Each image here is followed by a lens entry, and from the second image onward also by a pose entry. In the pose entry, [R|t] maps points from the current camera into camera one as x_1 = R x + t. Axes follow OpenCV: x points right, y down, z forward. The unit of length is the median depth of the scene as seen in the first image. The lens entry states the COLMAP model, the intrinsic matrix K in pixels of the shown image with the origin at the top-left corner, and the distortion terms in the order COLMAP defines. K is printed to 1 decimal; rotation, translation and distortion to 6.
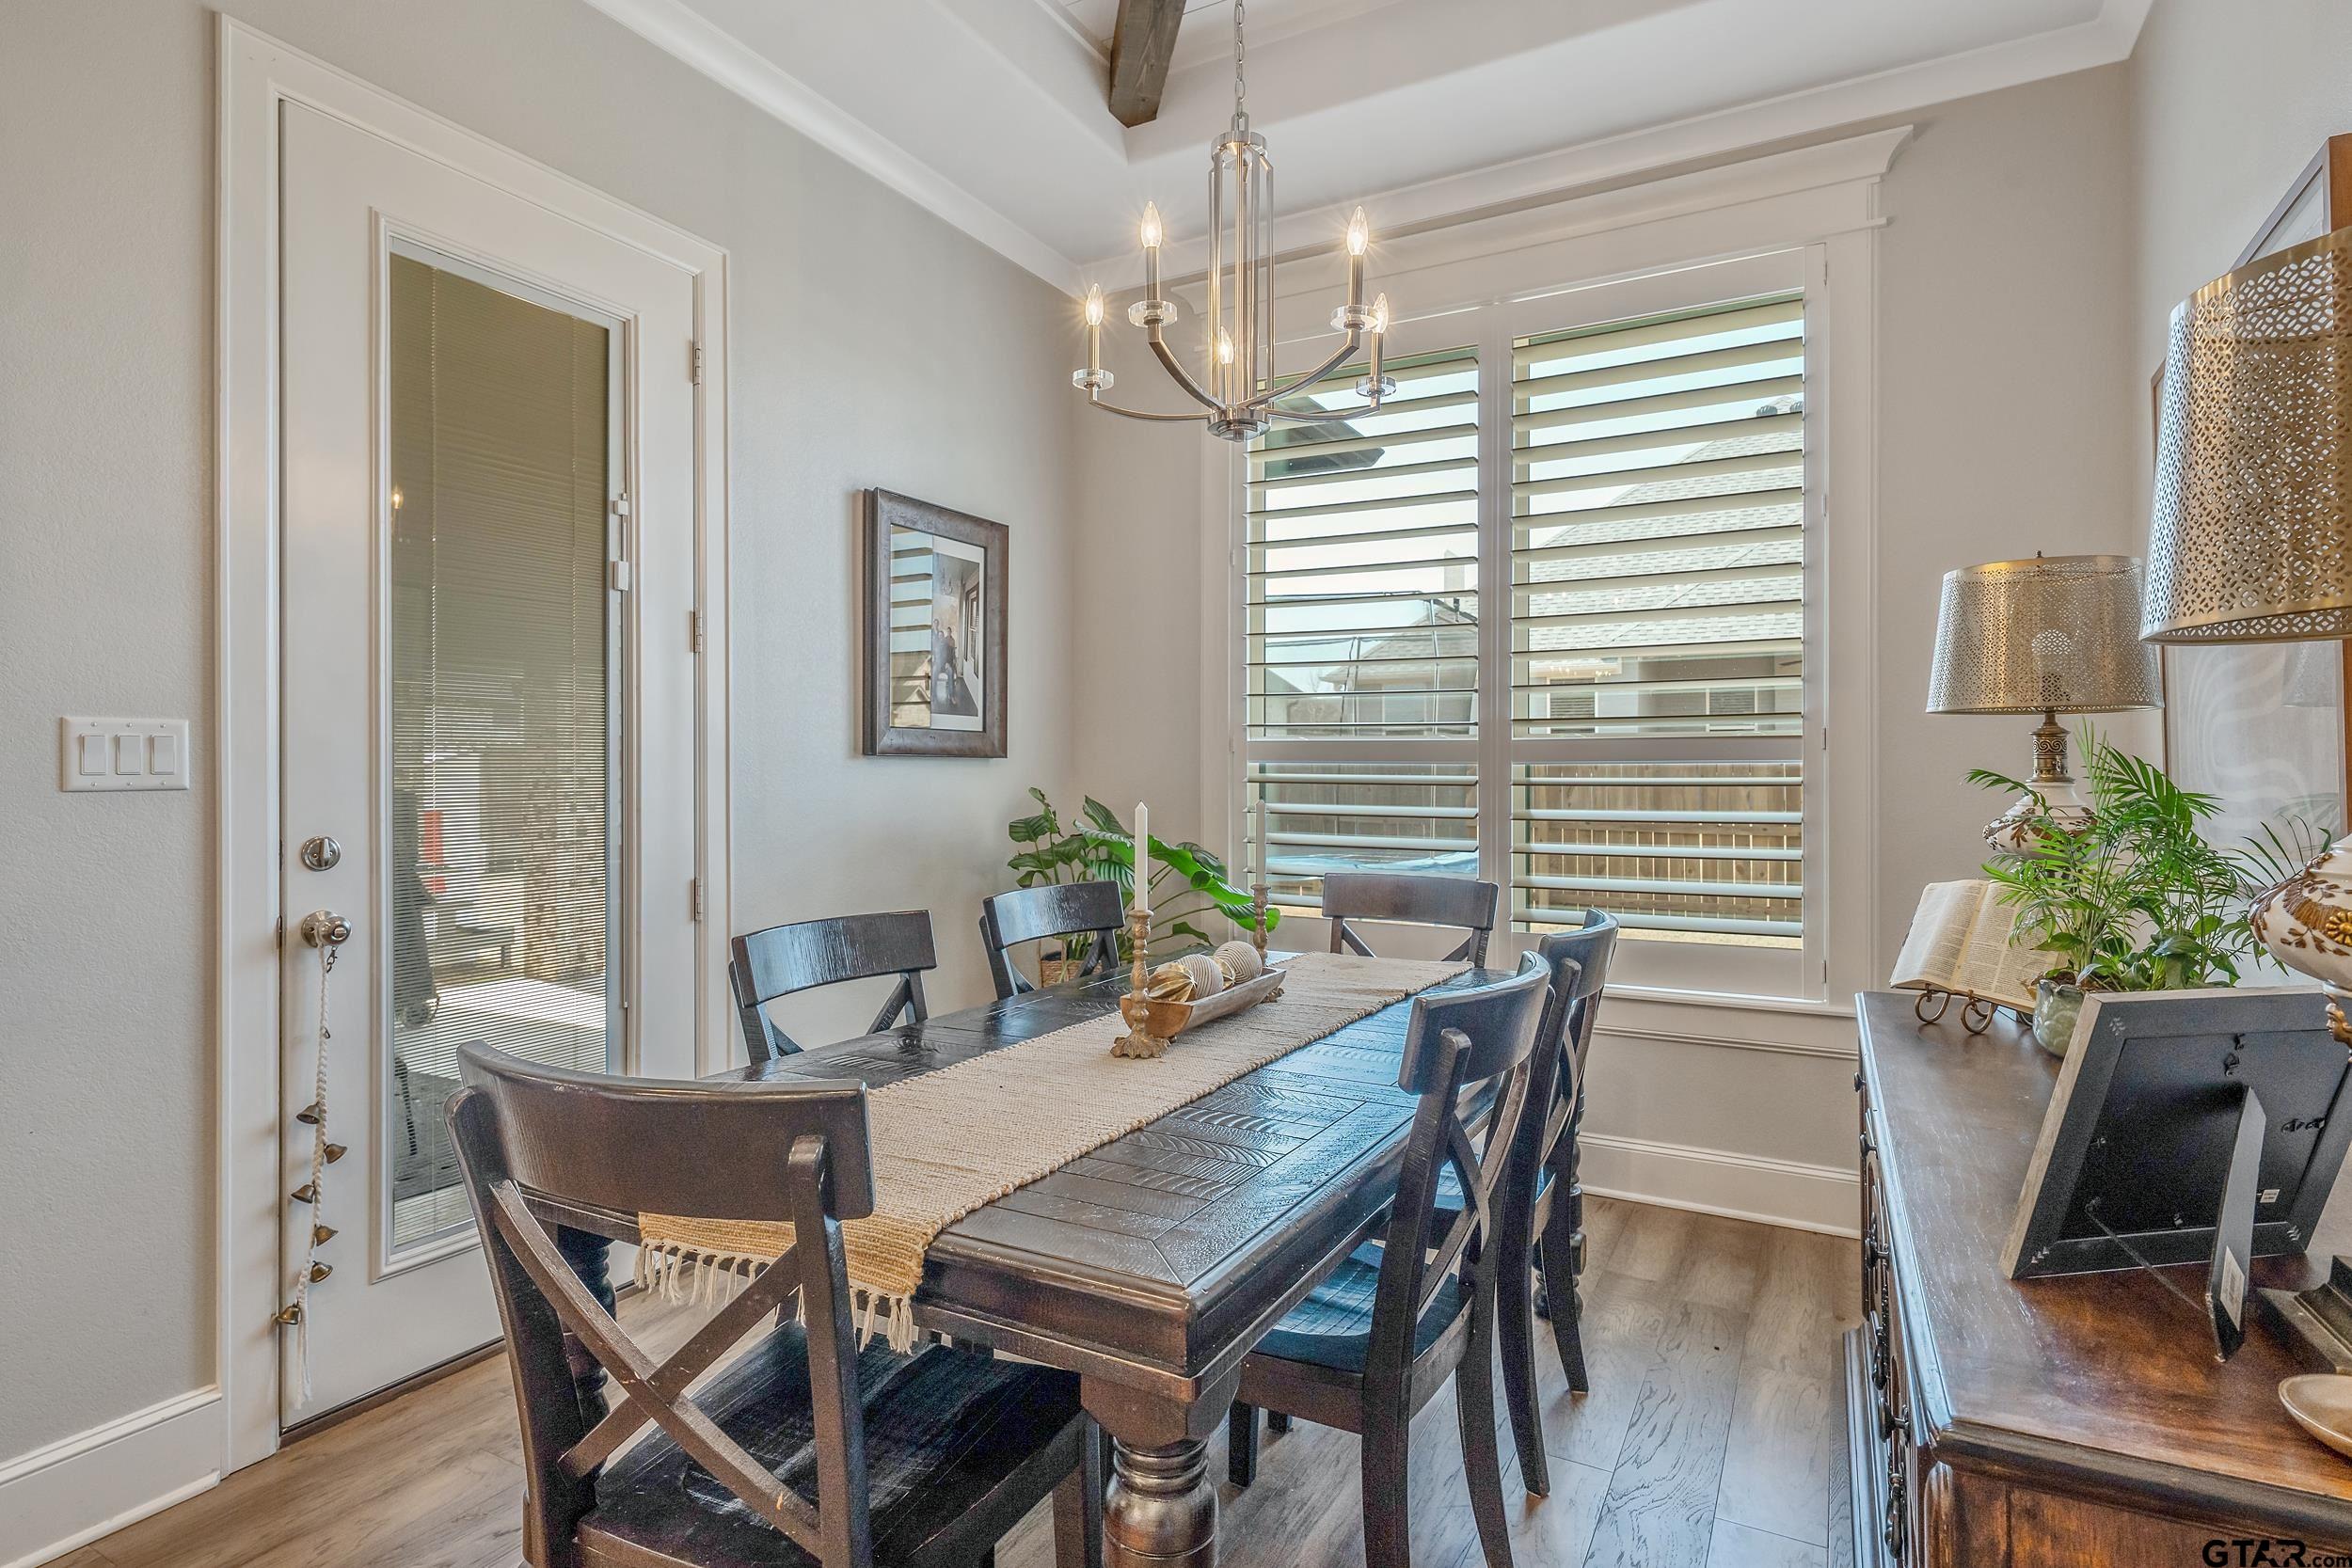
lens RADIAL K [[1192.9, 0, 1173.8], [0, 1192.9, 772.7], [0, 0, 1]] dist [0.003770, 0.000435]
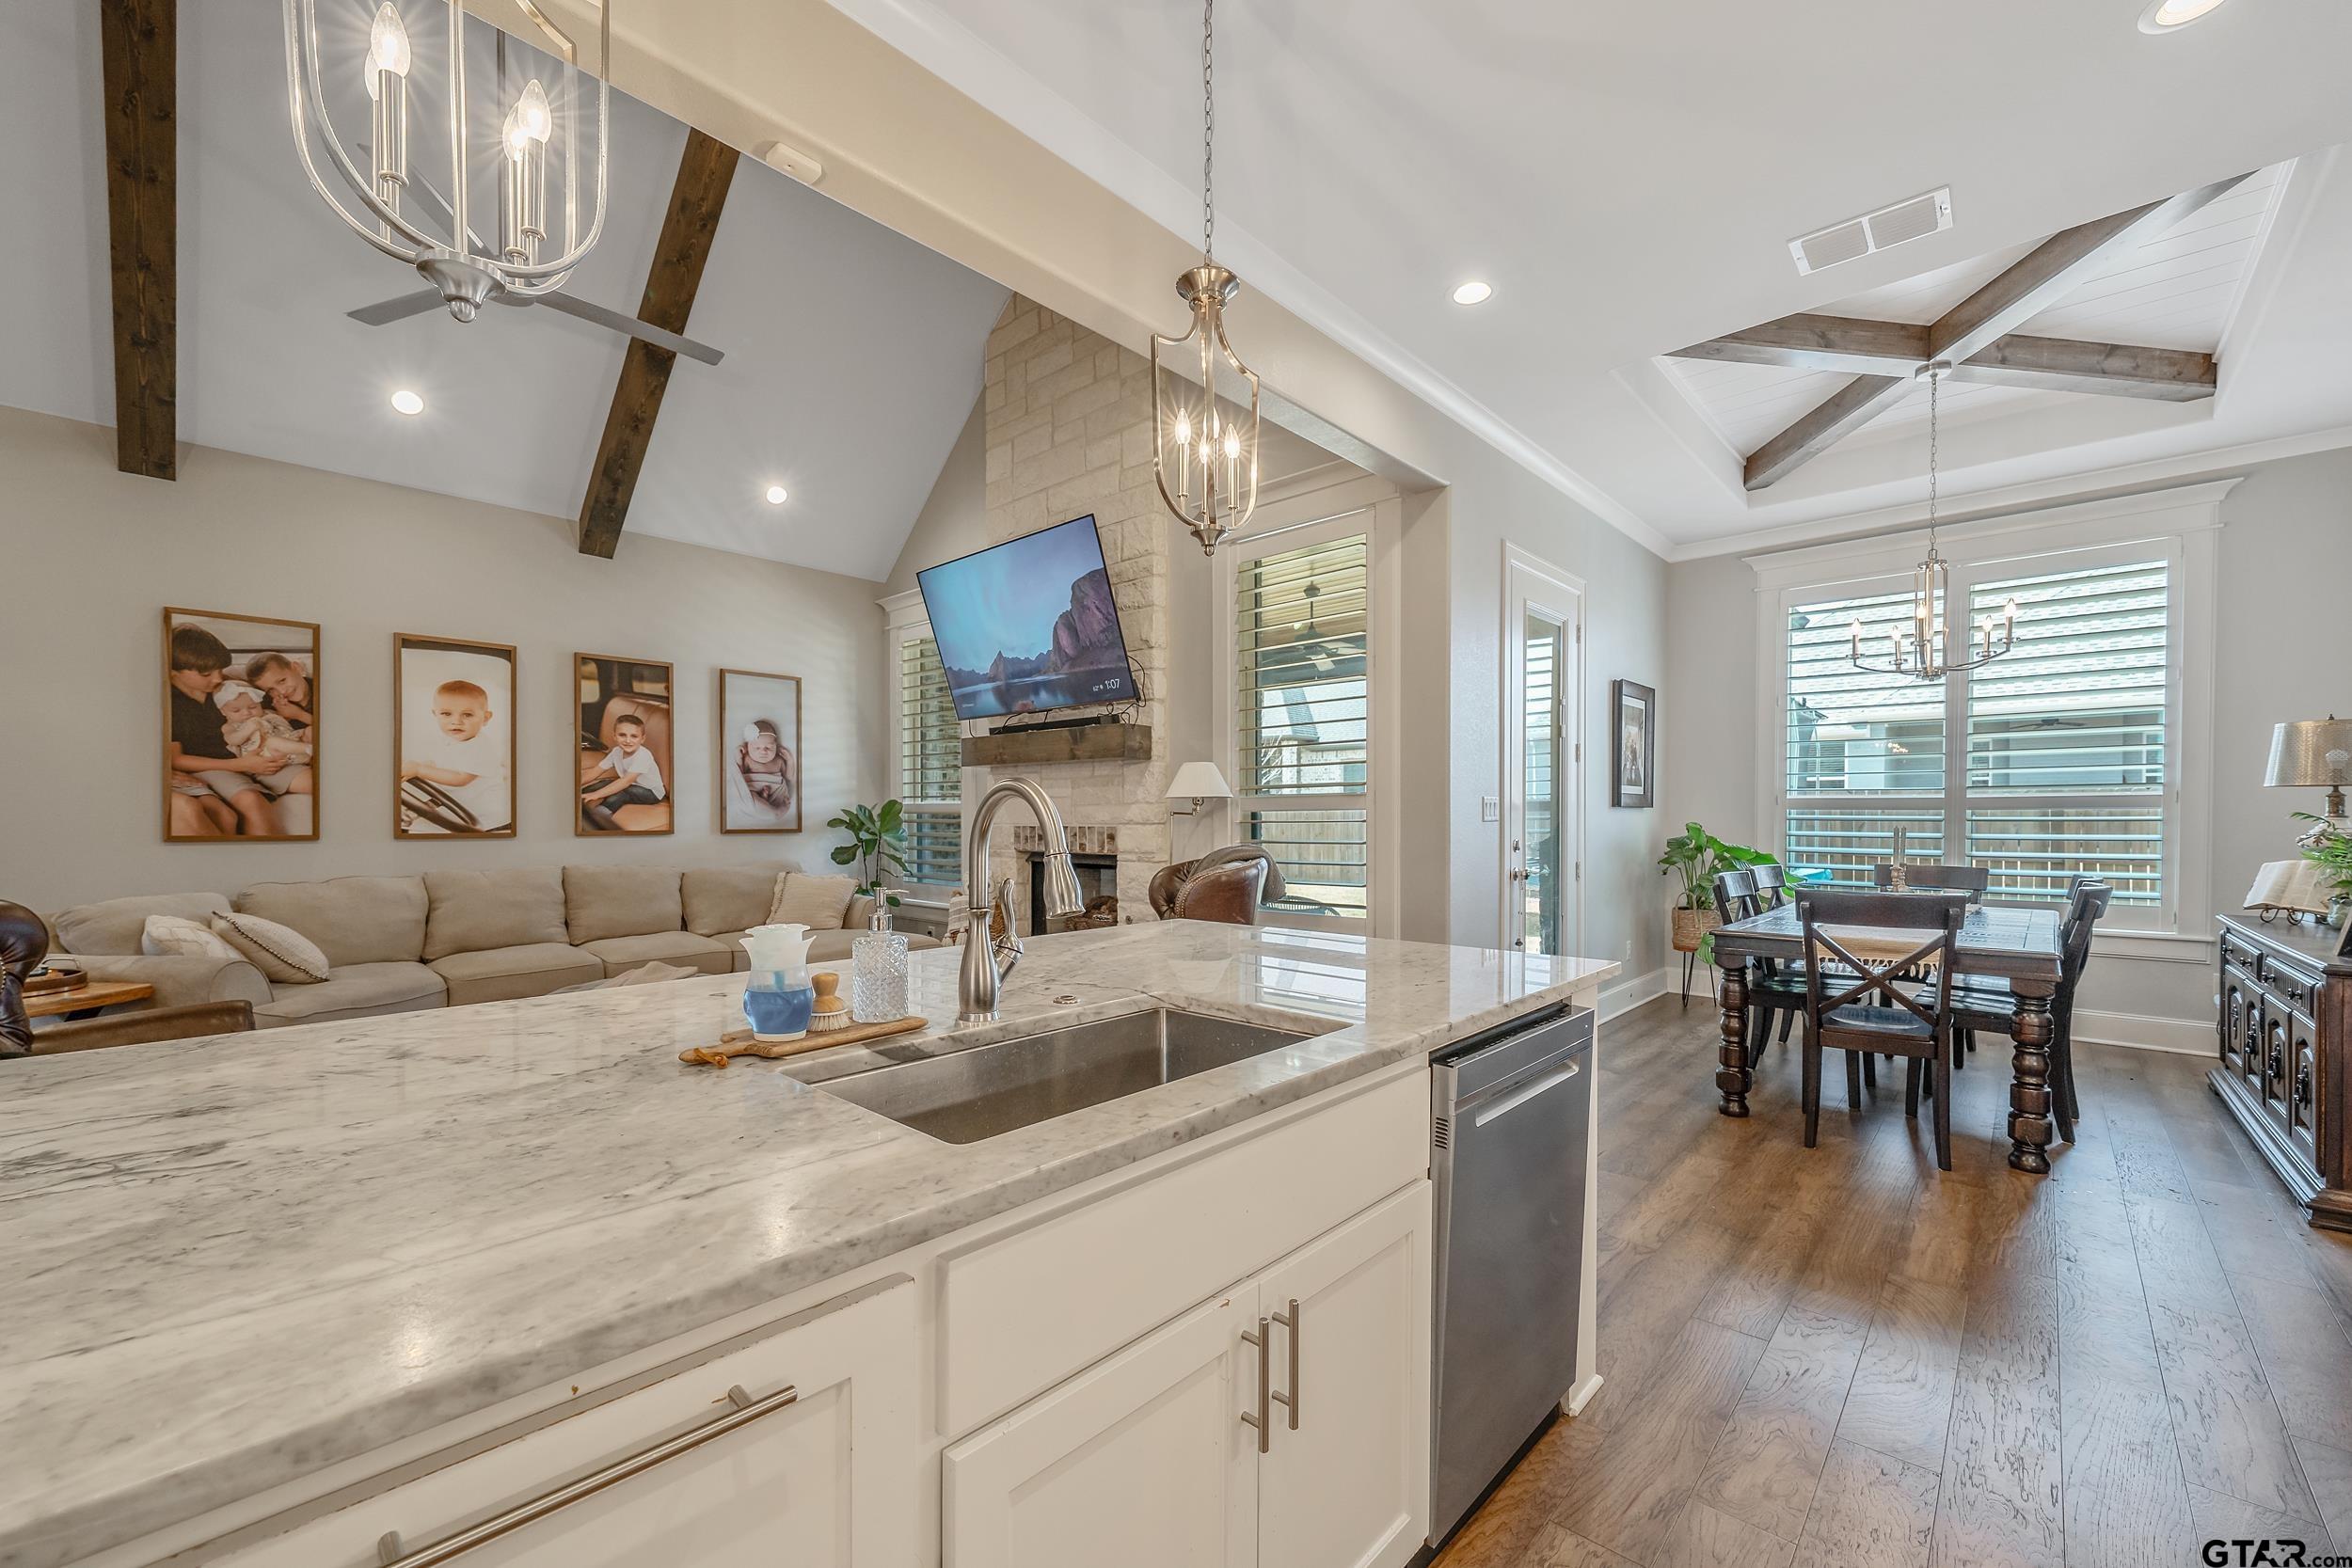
lens RADIAL K [[925.3, 0, 1184.0], [0, 925.3, 834.3], [0, 0, 1]] dist [-0.001746, 0.000316]
pose [[0.971795, 0.005238, -0.235771, -0.670047], [-0.001444, 0.999867, 0.016263, 0.010014], [0.235825, -0.015464, 0.971673, -0.835766]]
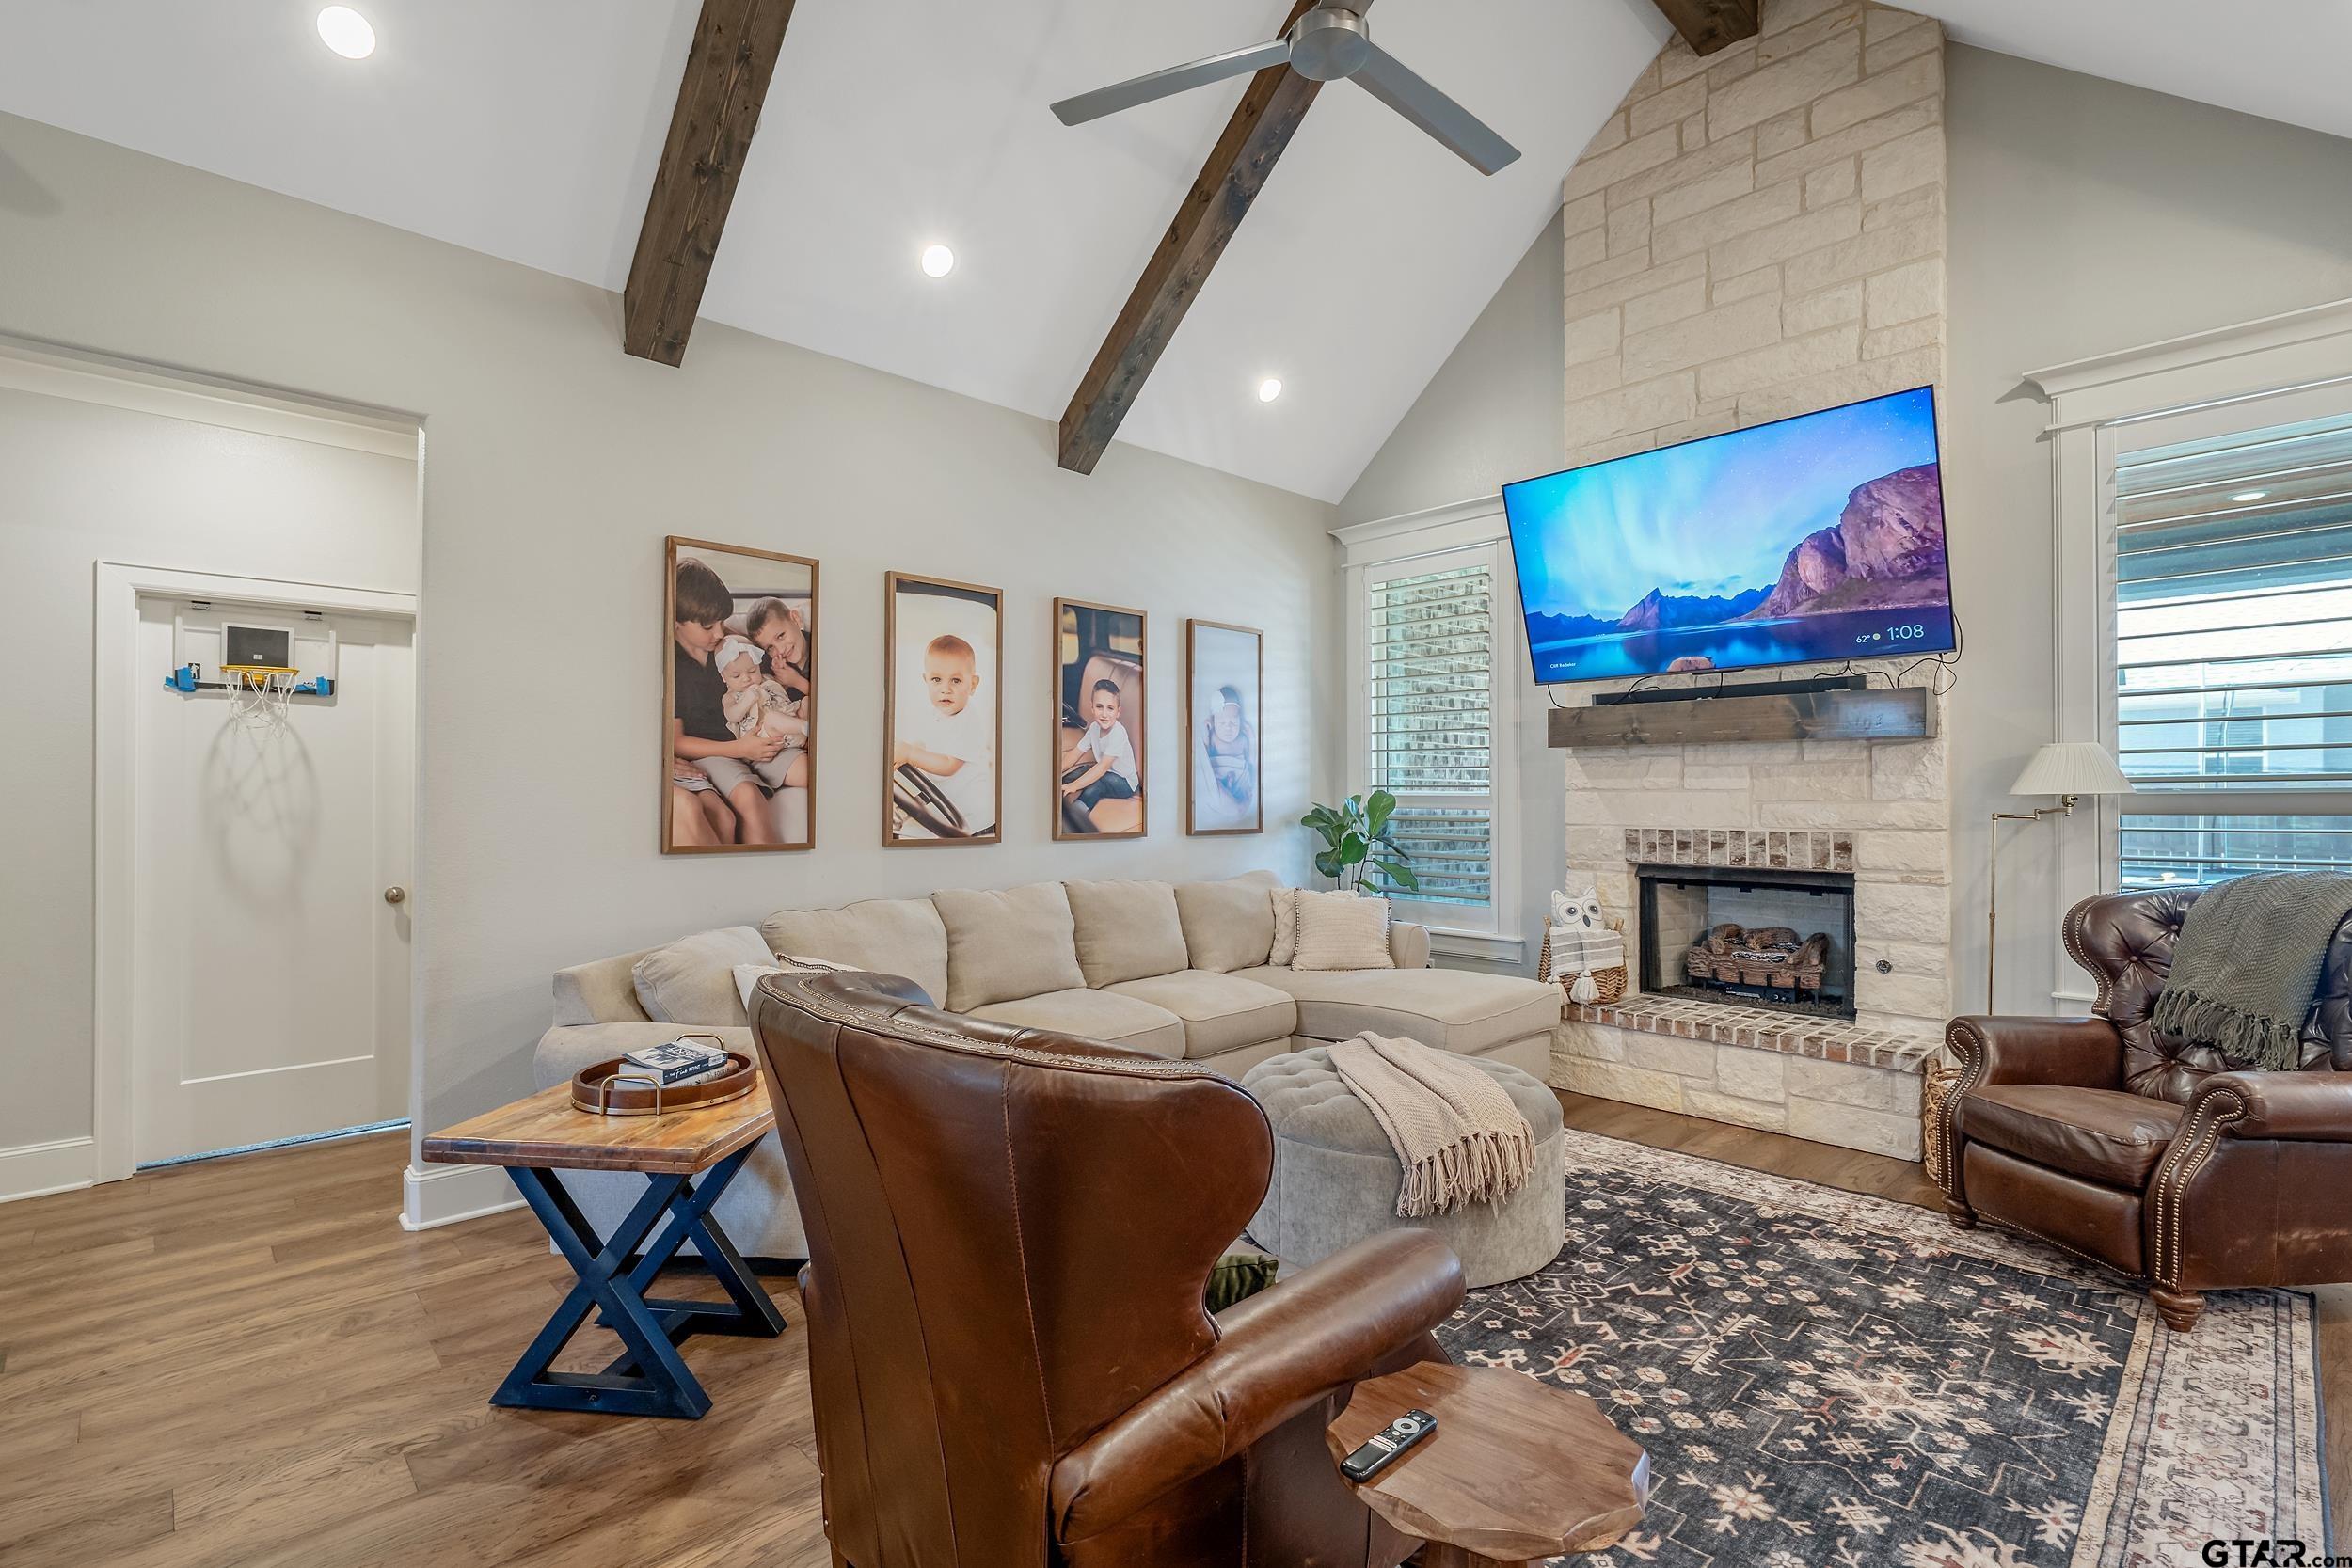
lens RADIAL K [[1044.2, 0, 1118.0], [0, 1044.2, 793.4], [0, 0, 1]] dist [0.000858, 0.000077]
pose [[0.953129, 0.001917, -0.302560, -1.693632], [-0.003326, 0.999986, -0.004143, -0.018953], [0.302547, 0.004955, 0.953121, -0.795250]]
